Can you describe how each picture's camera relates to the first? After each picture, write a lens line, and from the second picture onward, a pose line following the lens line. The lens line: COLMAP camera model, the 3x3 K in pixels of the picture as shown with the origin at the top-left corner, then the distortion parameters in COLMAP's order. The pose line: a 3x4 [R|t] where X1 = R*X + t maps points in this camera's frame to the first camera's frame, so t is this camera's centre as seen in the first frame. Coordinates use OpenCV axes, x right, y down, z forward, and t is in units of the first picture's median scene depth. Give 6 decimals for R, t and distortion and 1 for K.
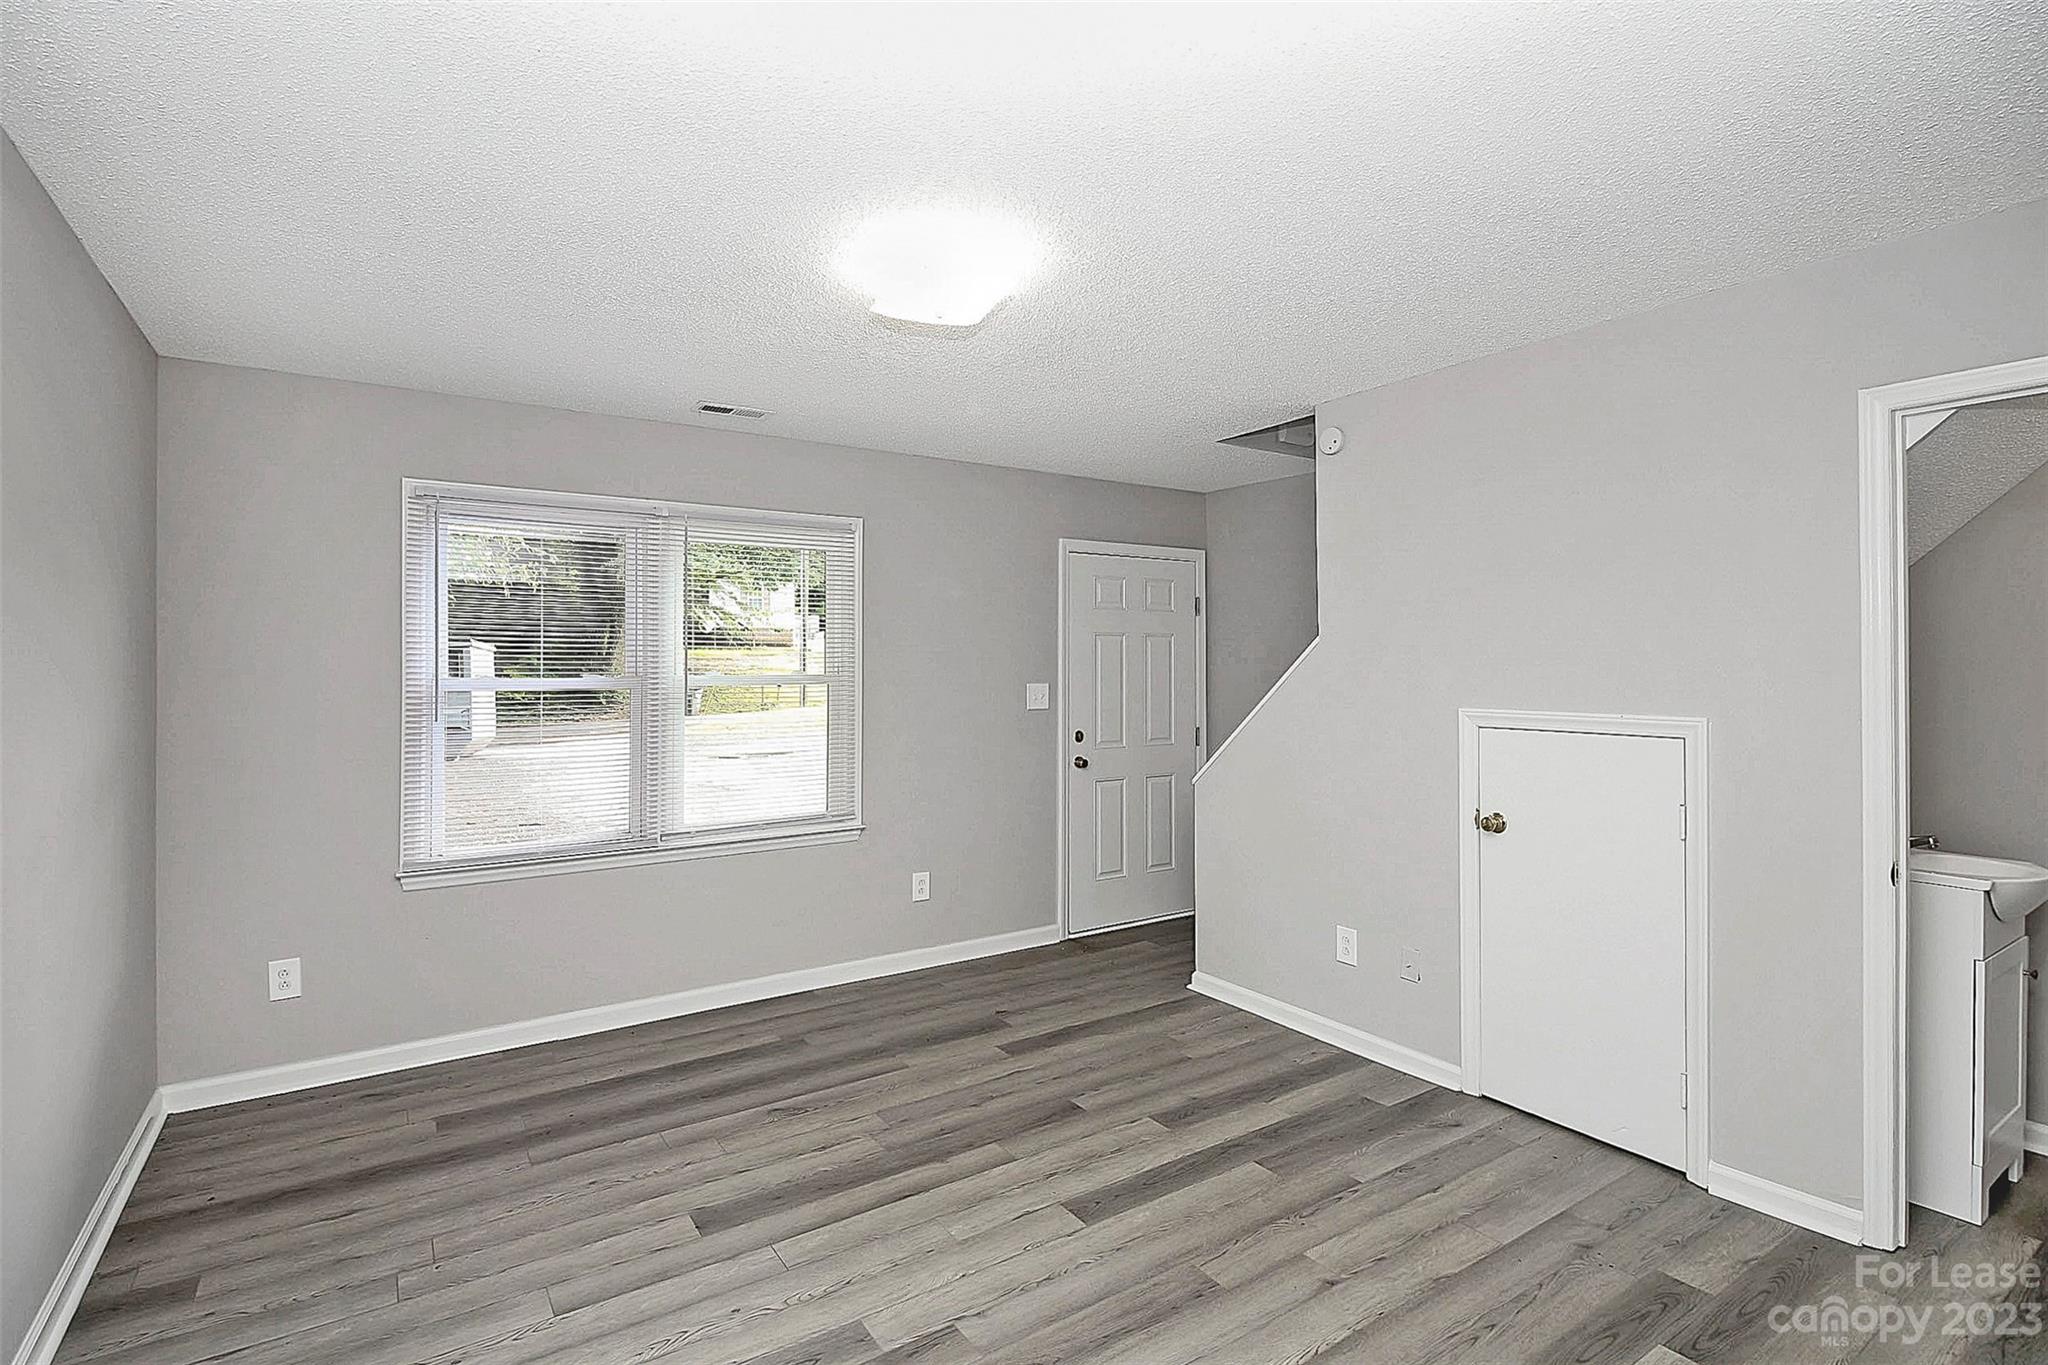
lens RADIAL K [[956.1, 0, 1018.0], [0, 956.1, 672.7], [0, 0, 1]] dist [-0.002437, -0.012249]
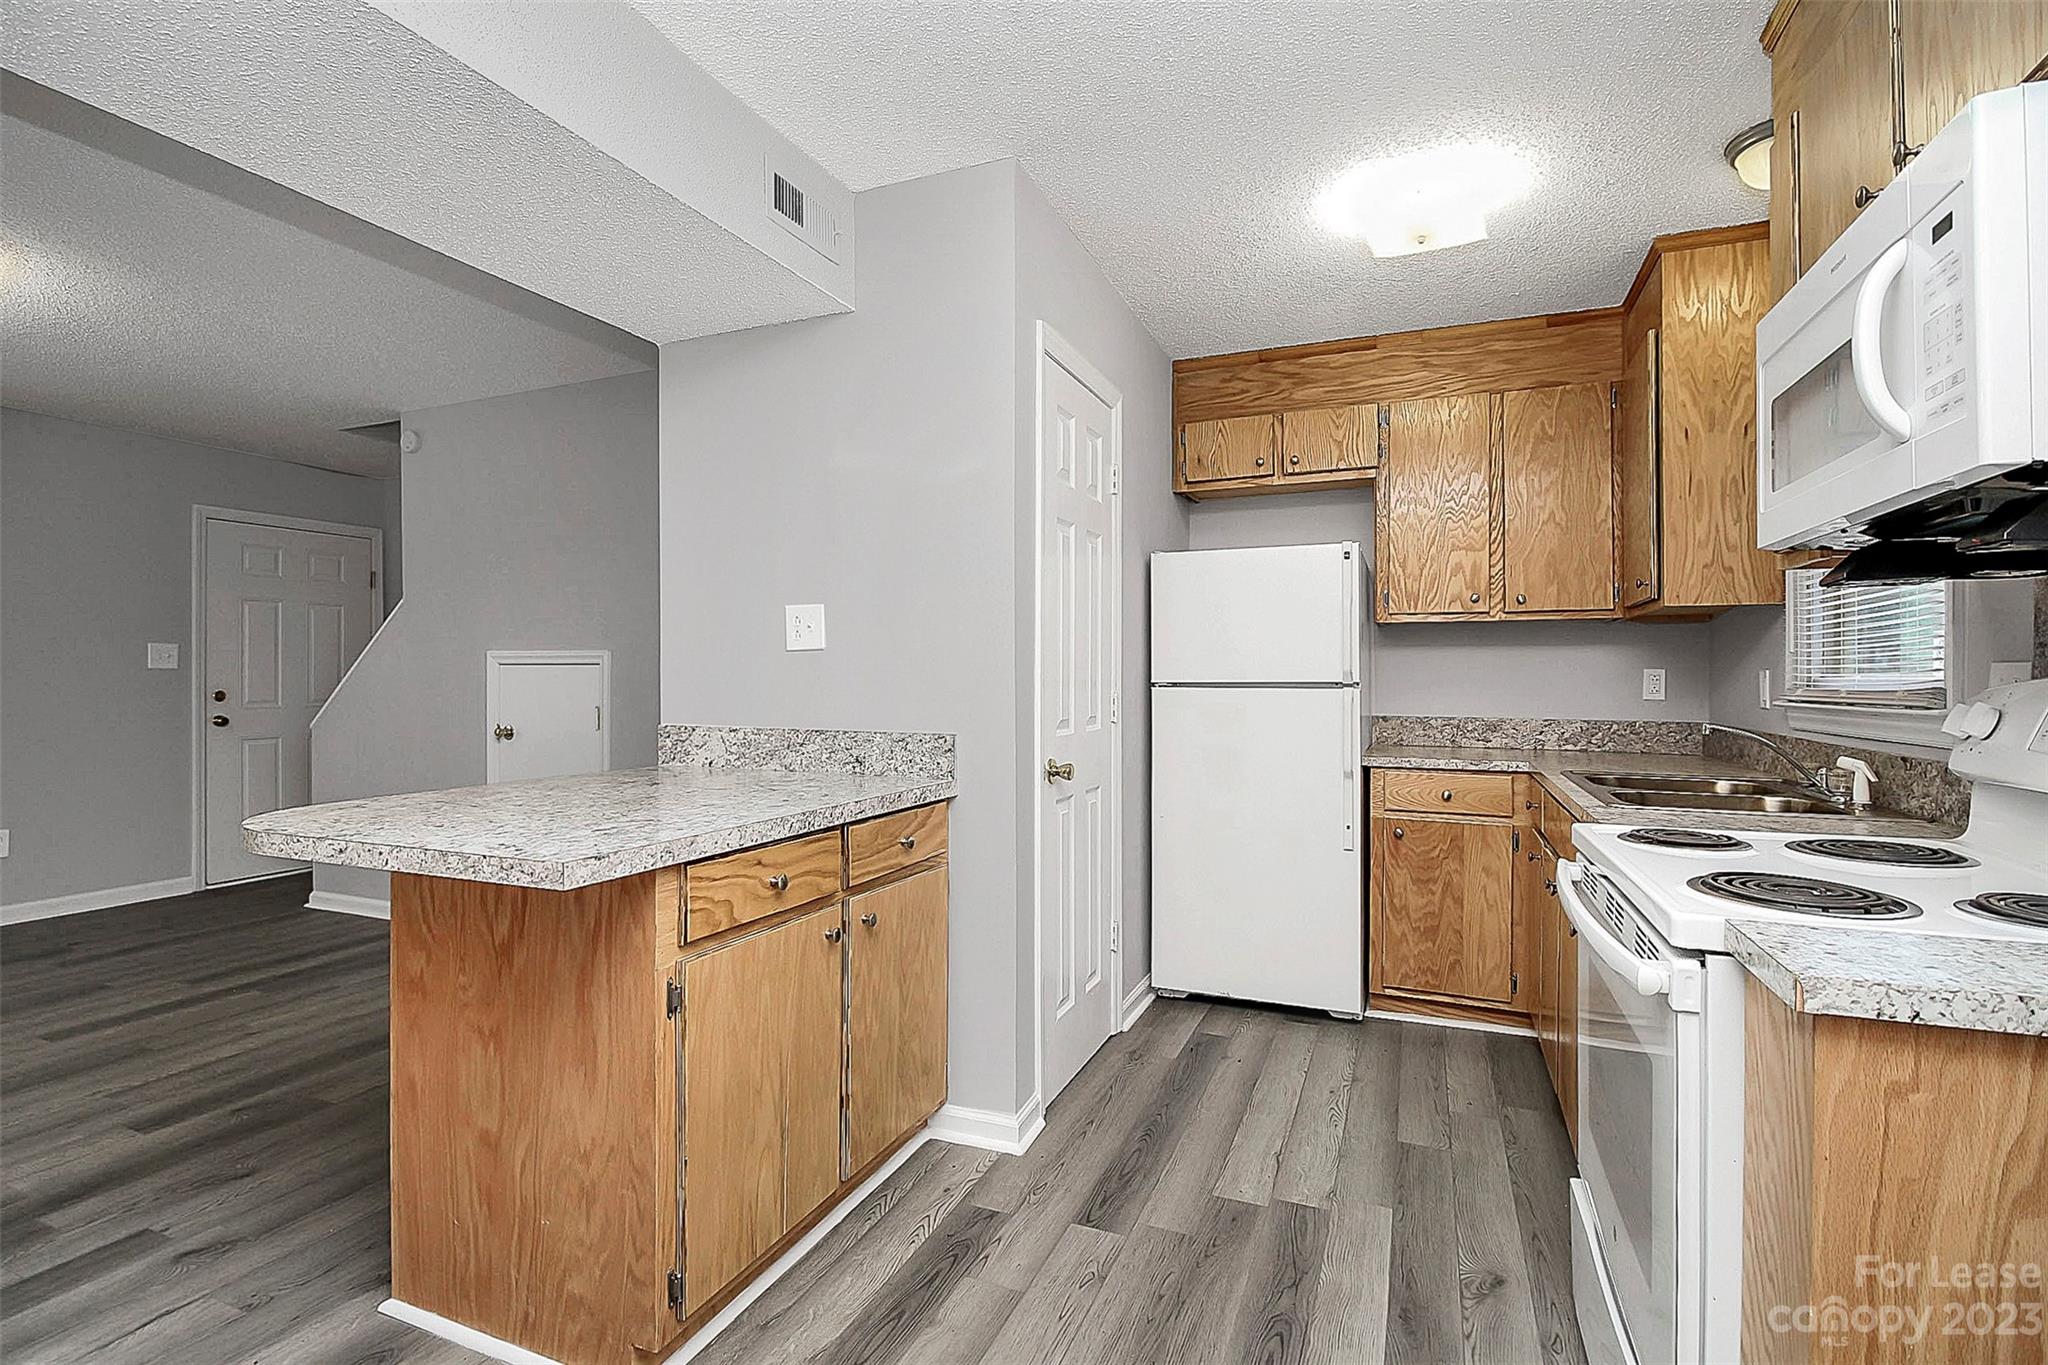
lens RADIAL K [[951.4, 0, 1025.8], [0, 951.4, 687.8], [0, 0, 1]] dist [0.001624, -0.012887]
pose [[0.826036, -0.001455, 0.563616, 0.388035], [-0.002769, 0.999974, 0.006639, 0.089904], [-0.563611, -0.007045, 0.826011, -0.649196]]
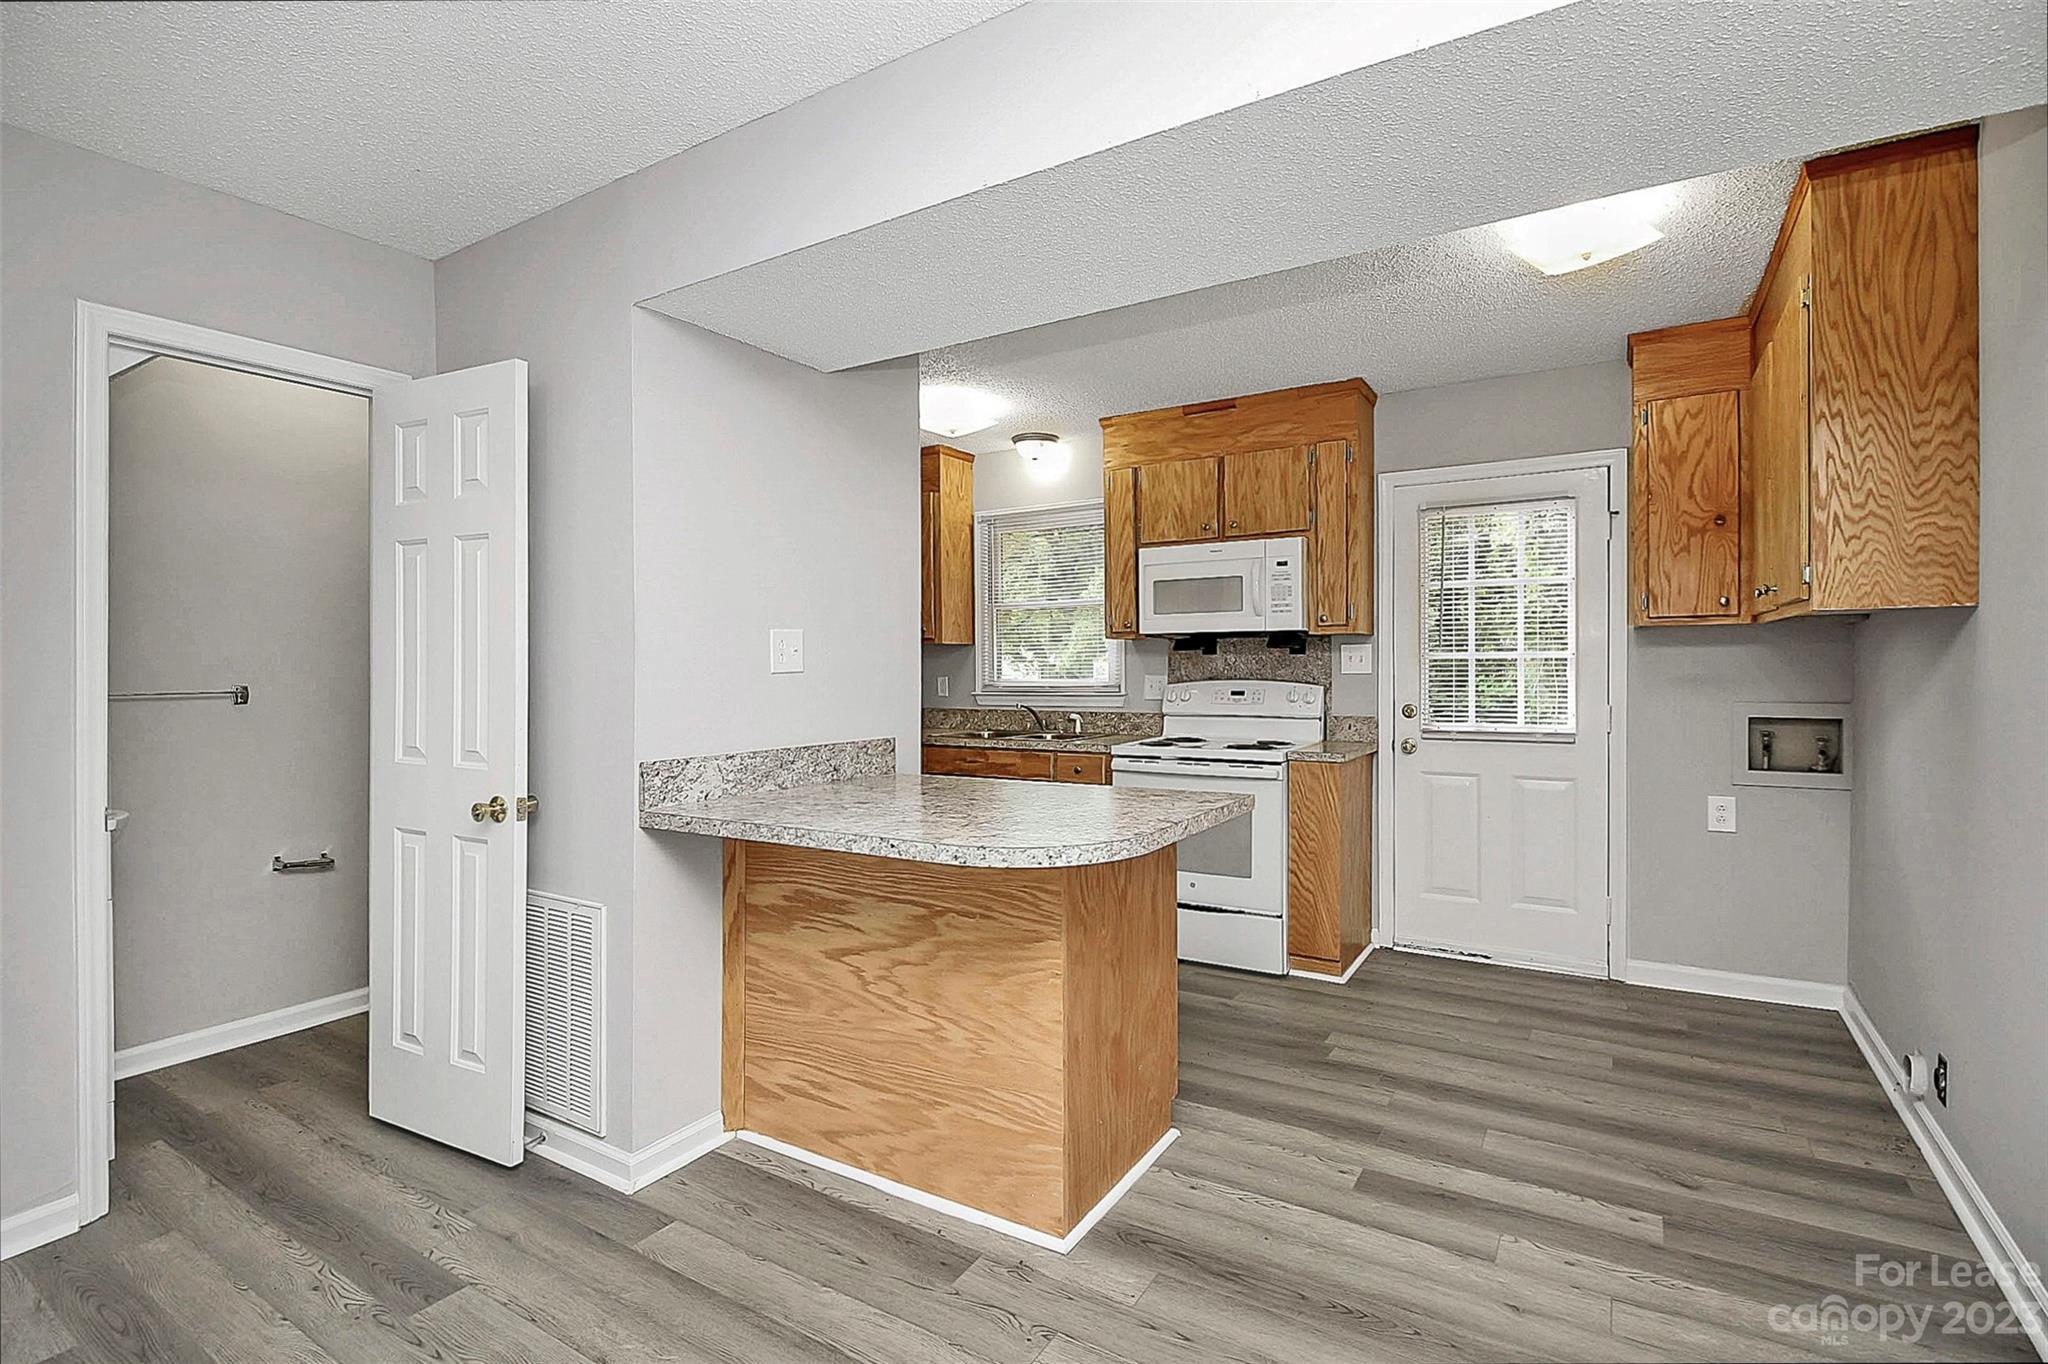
lens RADIAL K [[956.1, 0, 1018.0], [0, 956.1, 672.2], [0, 0, 1]] dist [-0.002437, -0.012249]
pose [[-0.409386, 0.002034, 0.912359, -0.273383], [0.014800, 0.999881, 0.004412, 0.058130], [-0.912241, 0.015309, -0.409367, 0.445663]]
